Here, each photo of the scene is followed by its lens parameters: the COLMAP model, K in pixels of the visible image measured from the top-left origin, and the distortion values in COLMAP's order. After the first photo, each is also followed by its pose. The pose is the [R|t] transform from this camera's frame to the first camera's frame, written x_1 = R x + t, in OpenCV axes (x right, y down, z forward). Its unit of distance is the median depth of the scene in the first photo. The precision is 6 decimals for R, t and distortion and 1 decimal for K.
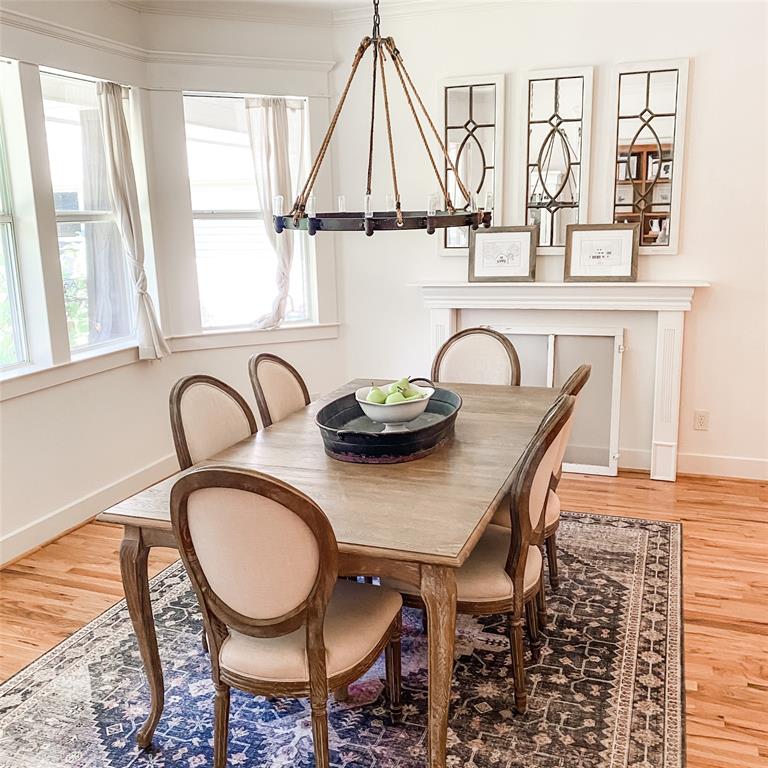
lens RADIAL K [[772.9, 0, 384.0], [0, 772.9, 384.0], [0, 0, 1]] dist [0.006753, 0.001966]
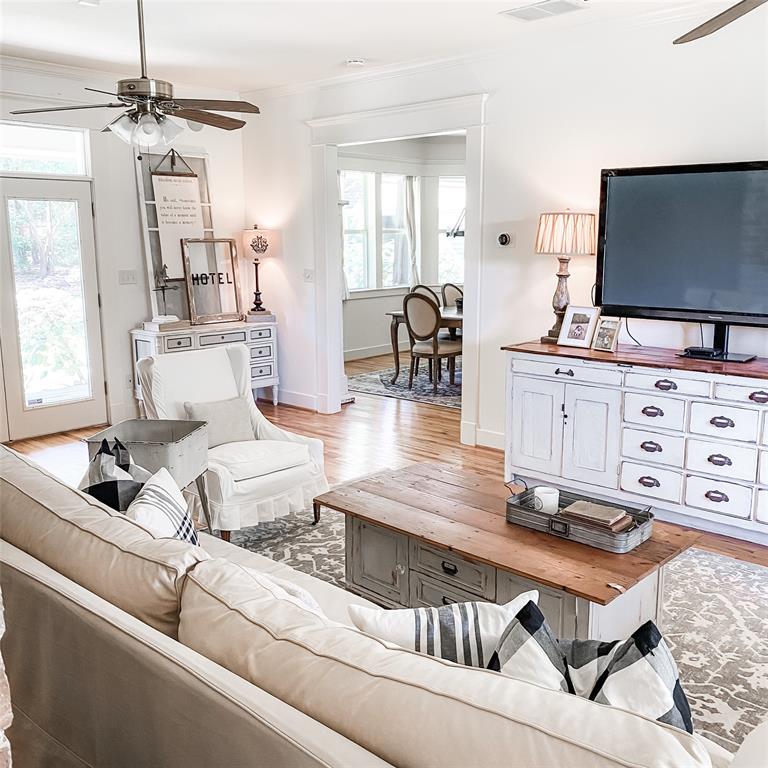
lens RADIAL K [[772.9, 0, 384.0], [0, 772.9, 384.0], [0, 0, 1]] dist [0.006753, 0.001966]
pose [[0.925573, 0.081849, -0.369614, 0.878390], [-0.088961, 0.996033, -0.002208, 0.450812], [0.367967, 0.034925, 0.929183, -2.098308]]
